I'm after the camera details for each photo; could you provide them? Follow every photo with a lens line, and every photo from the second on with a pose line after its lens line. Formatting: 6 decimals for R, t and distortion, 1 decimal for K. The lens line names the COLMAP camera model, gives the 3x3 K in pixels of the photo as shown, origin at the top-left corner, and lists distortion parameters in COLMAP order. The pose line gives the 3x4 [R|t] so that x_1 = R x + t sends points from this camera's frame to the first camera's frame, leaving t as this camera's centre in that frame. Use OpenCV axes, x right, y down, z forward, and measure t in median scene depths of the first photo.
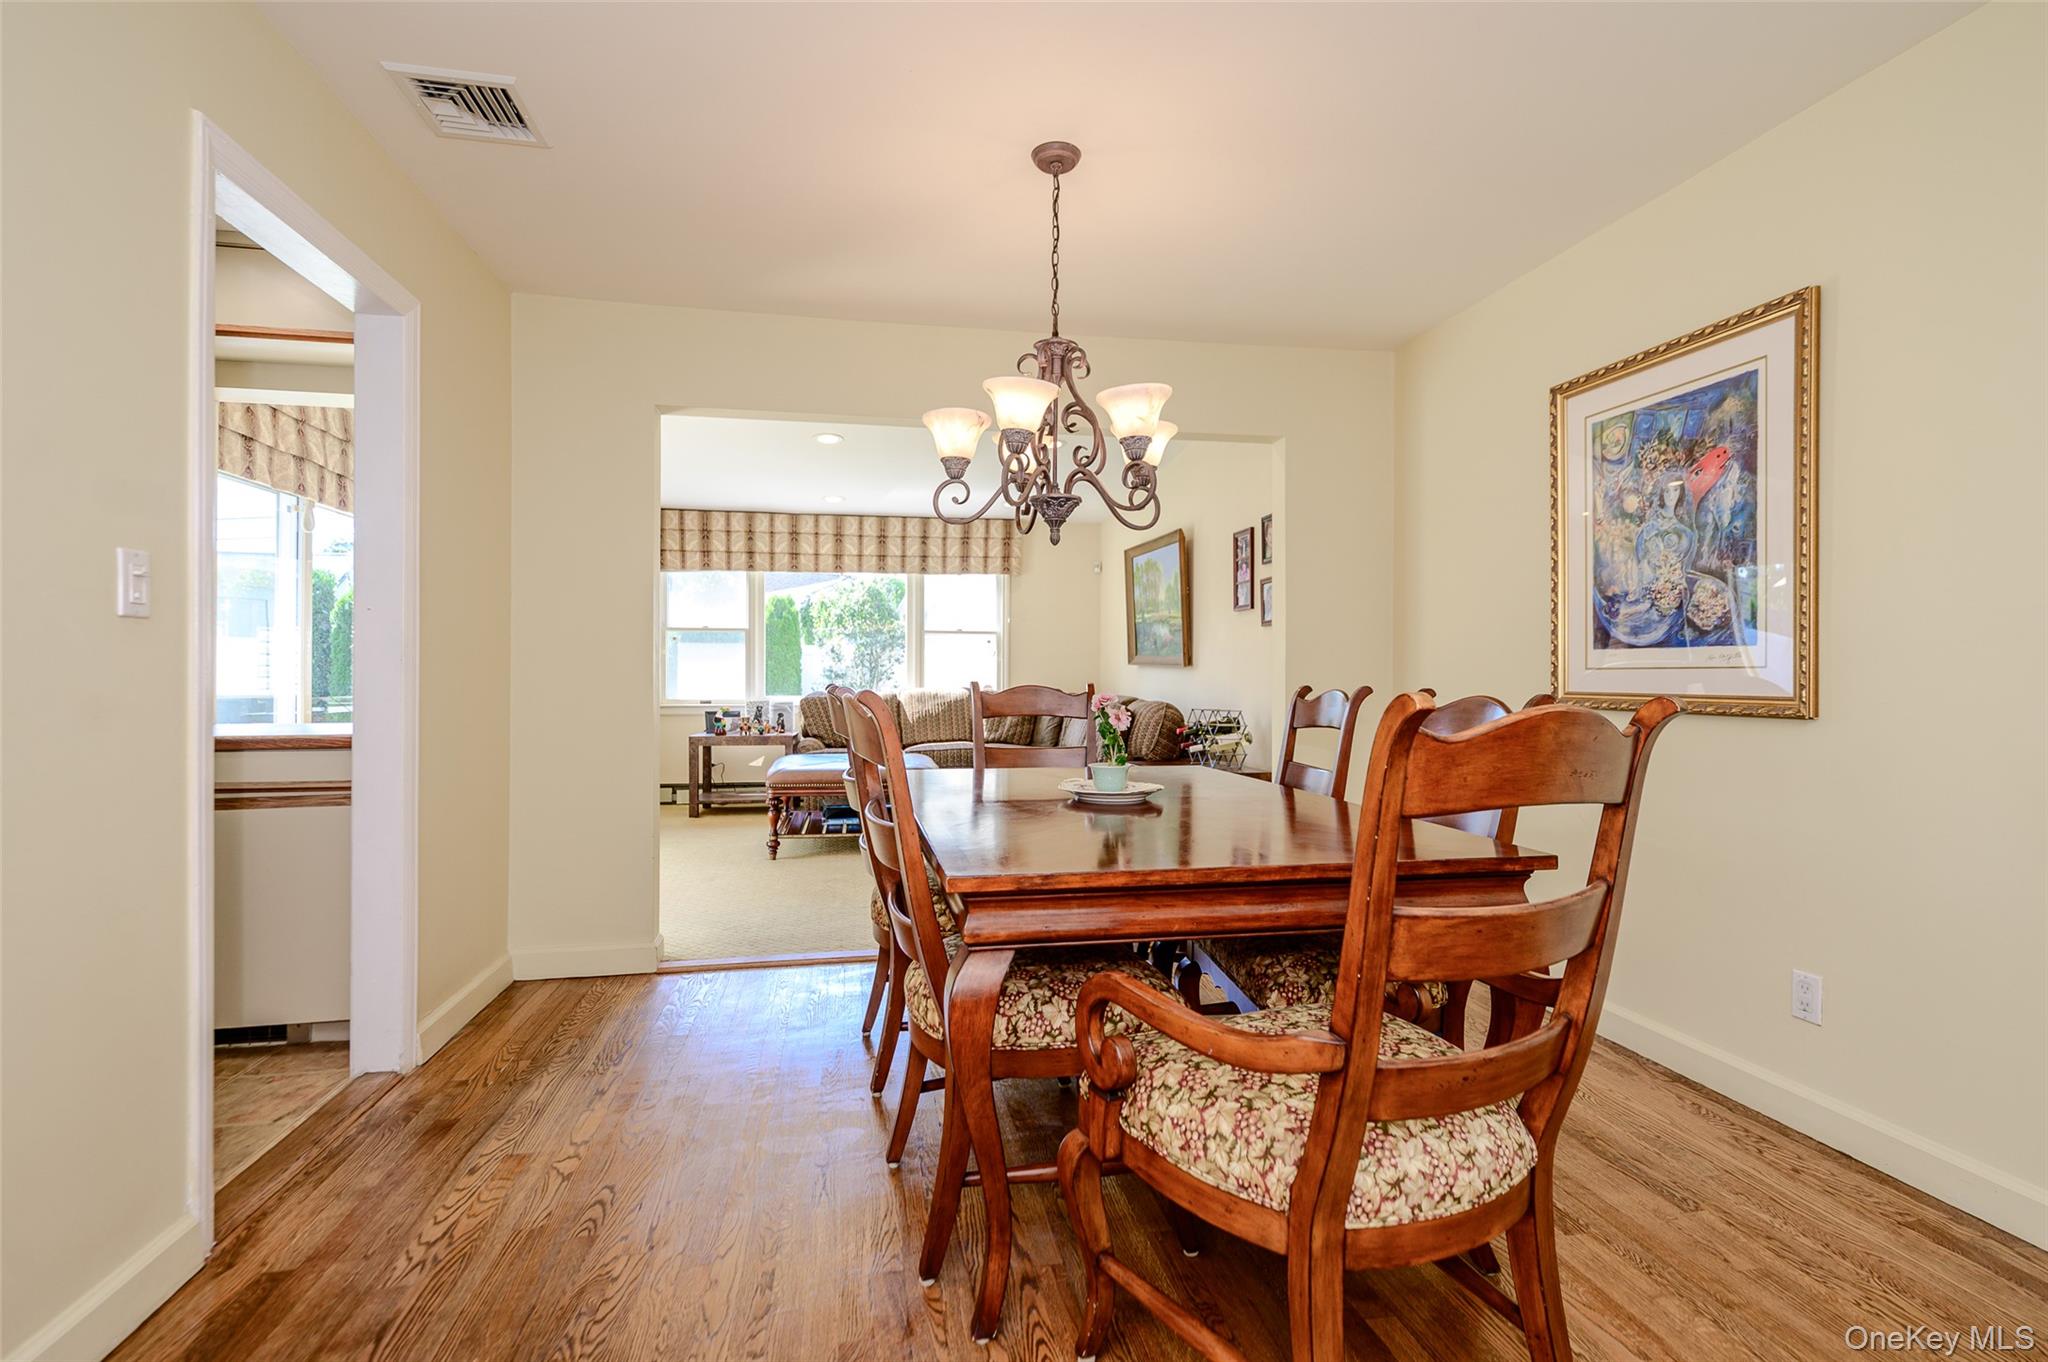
lens RADIAL K [[971.6, 0, 1024.0], [0, 971.6, 681.0], [0, 0, 1]] dist [0.033723, 0.000009]
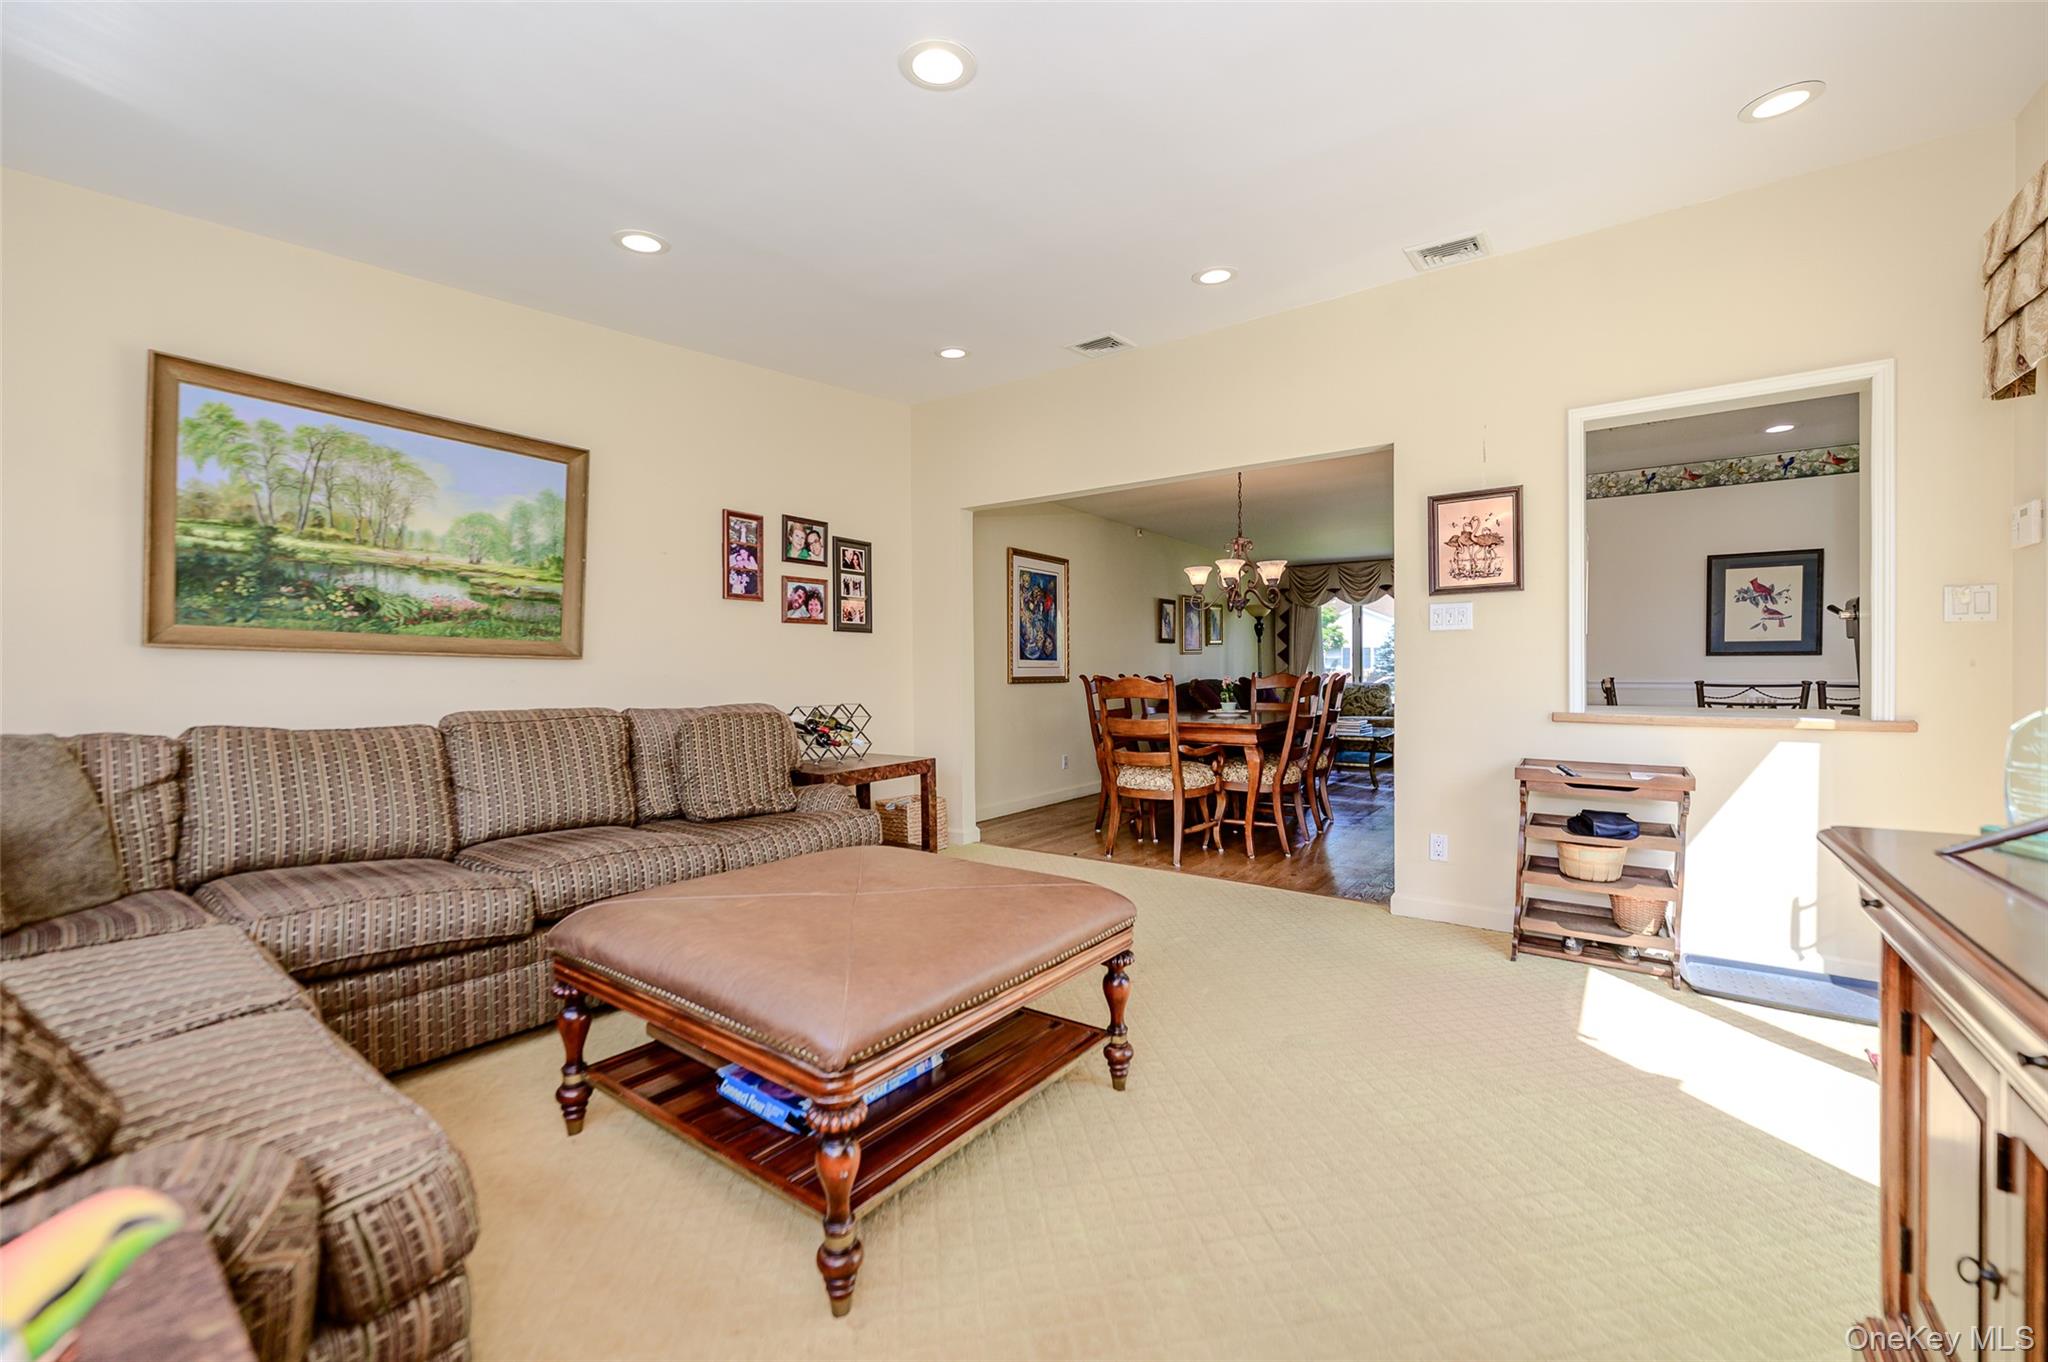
lens RADIAL K [[821.3, 0, 1025.2], [0, 821.3, 676.1], [0, 0, 1]] dist [-0.002563, 0.000091]
pose [[-0.686848, -0.003257, 0.726794, -0.367113], [0.006102, 0.999929, 0.010248, -0.004687], [-0.726776, 0.011474, -0.686779, 0.939432]]
